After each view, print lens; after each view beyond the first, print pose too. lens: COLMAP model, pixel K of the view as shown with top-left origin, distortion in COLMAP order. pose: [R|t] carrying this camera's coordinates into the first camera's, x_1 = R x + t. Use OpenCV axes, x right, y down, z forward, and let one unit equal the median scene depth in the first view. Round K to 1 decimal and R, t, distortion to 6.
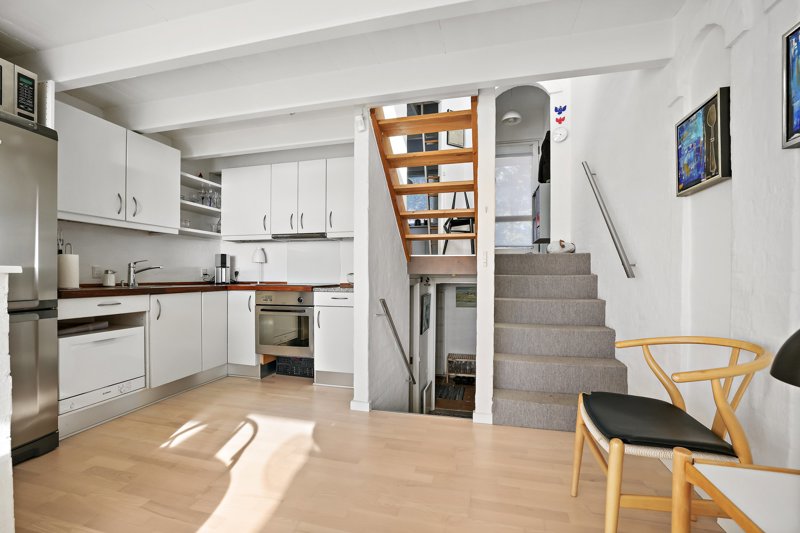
lens RADIAL K [[359.1, 0, 395.1], [0, 359.1, 274.7], [0, 0, 1]] dist [-0.048303, 0.019280]
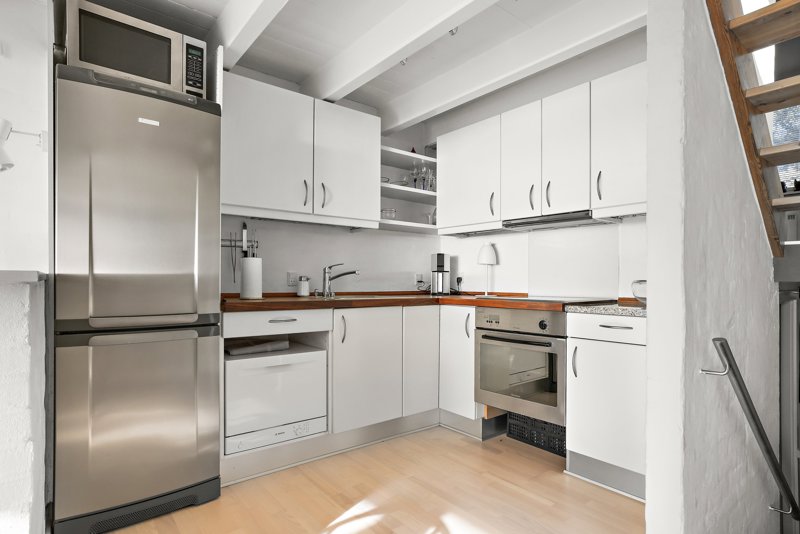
lens RADIAL K [[440.3, 0, 386.3], [0, 440.3, 281.1], [0, 0, 1]] dist [-0.006886, -0.000120]
pose [[0.796464, 0.002442, -0.604682, -0.030713], [-0.001731, 0.999997, 0.001759, -0.003609], [0.604684, -0.000354, 0.796465, 0.264241]]
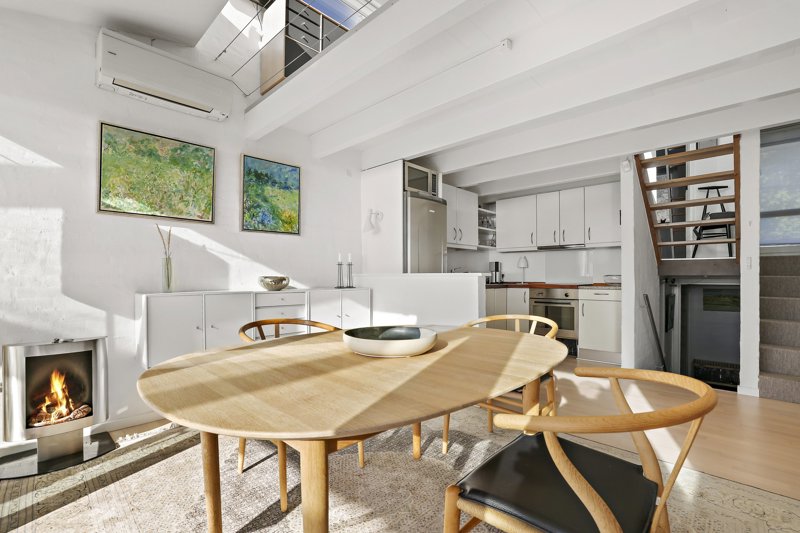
lens RADIAL K [[359.1, 0, 395.1], [0, 359.1, 274.7], [0, 0, 1]] dist [-0.048303, 0.019280]
pose [[0.859366, -0.005436, -0.511332, -0.138323], [0.002651, 0.999977, -0.006175, -0.000047], [0.511354, 0.003951, 0.859361, -0.496055]]
